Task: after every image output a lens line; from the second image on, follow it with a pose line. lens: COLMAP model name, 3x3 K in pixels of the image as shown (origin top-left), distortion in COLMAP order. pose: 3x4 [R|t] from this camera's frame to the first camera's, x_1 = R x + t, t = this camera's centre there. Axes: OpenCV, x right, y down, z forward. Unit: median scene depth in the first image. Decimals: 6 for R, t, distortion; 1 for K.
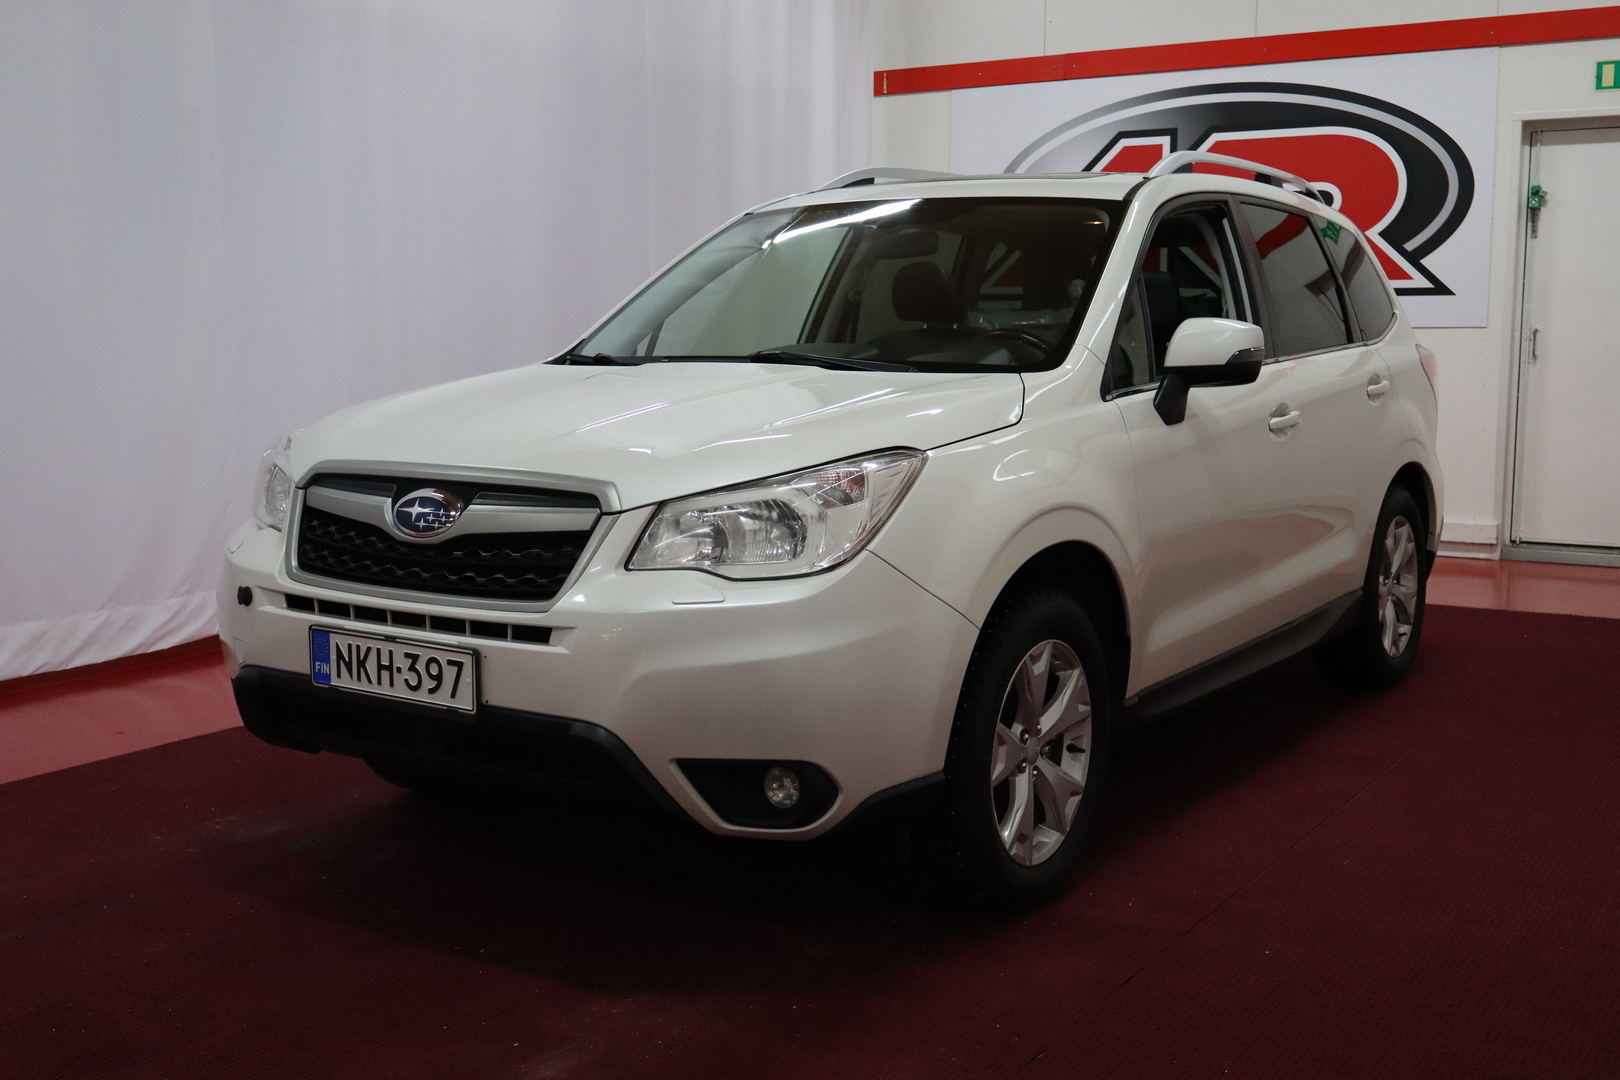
lens RADIAL K [[1857.3, 0, 810.0], [0, 1857.3, 540.0], [0, 0, 1]] dist [-0.005392, -0.012487]
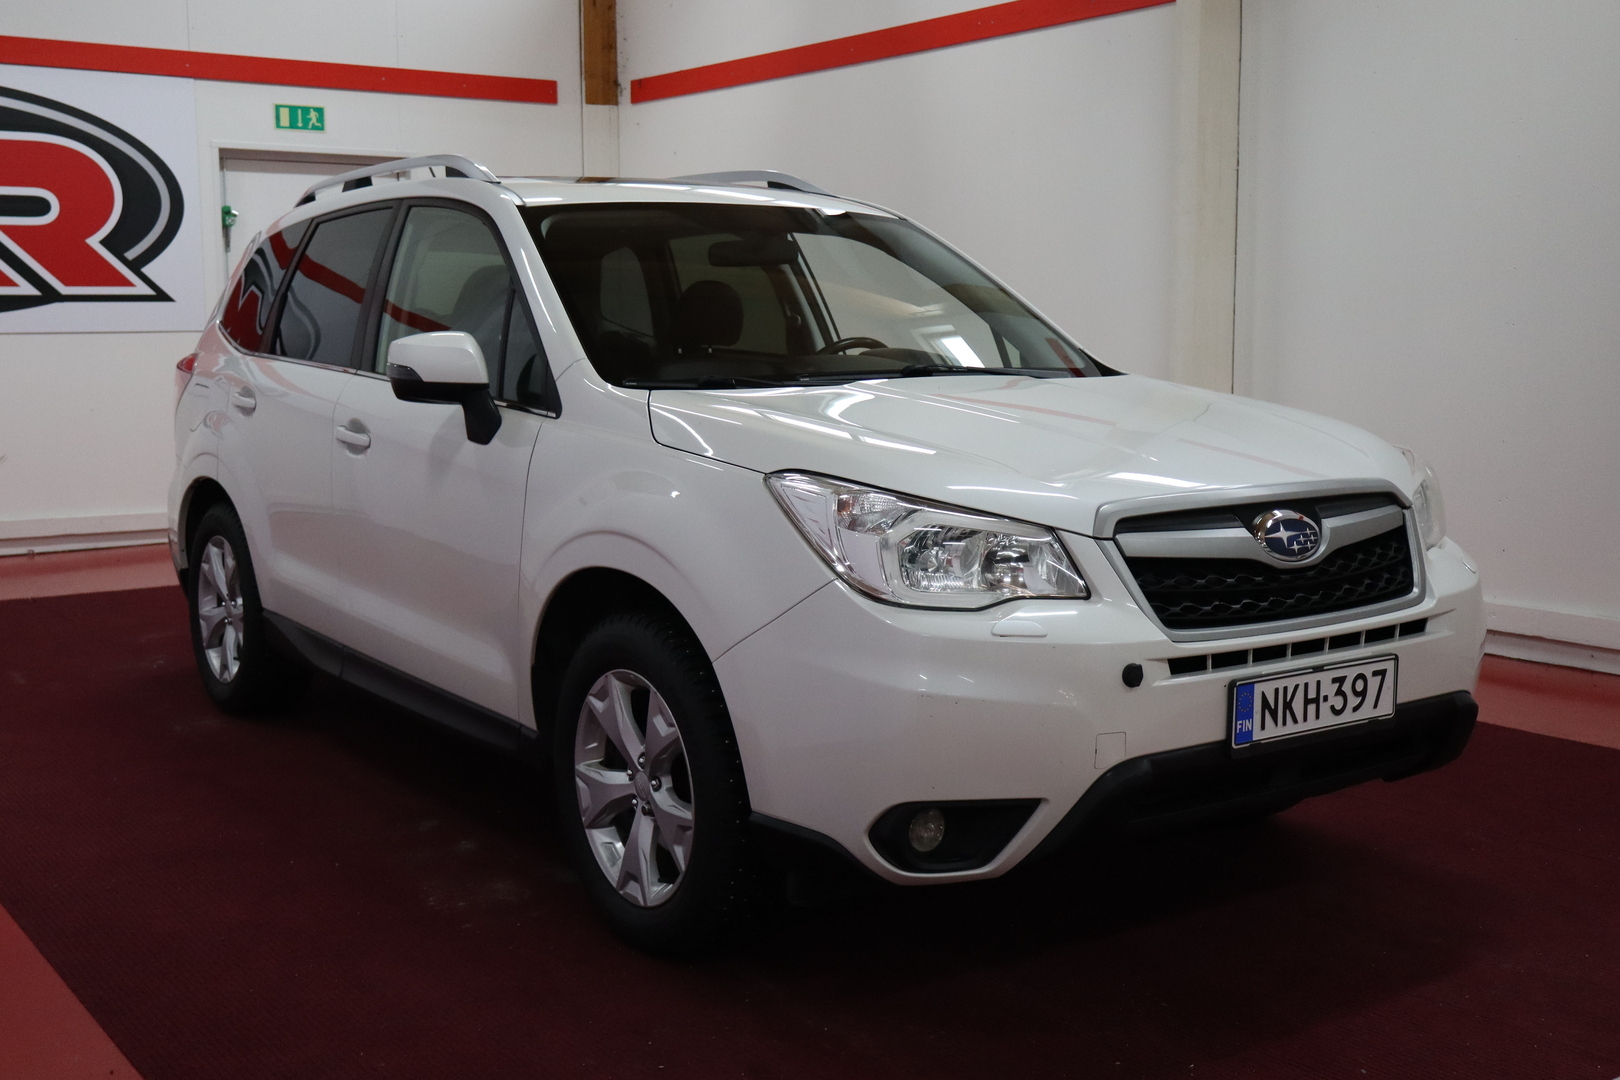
lens RADIAL K [[1595.9, 0, 809.8], [0, 1595.9, 391.0], [0, 0, 1]] dist [-0.006217, 0.001667]
pose [[0.374431, -0.044196, 0.926201, -1.067291], [0.110731, 0.993847, 0.002660, -0.119533], [-0.920619, 0.101564, 0.377021, 0.900667]]
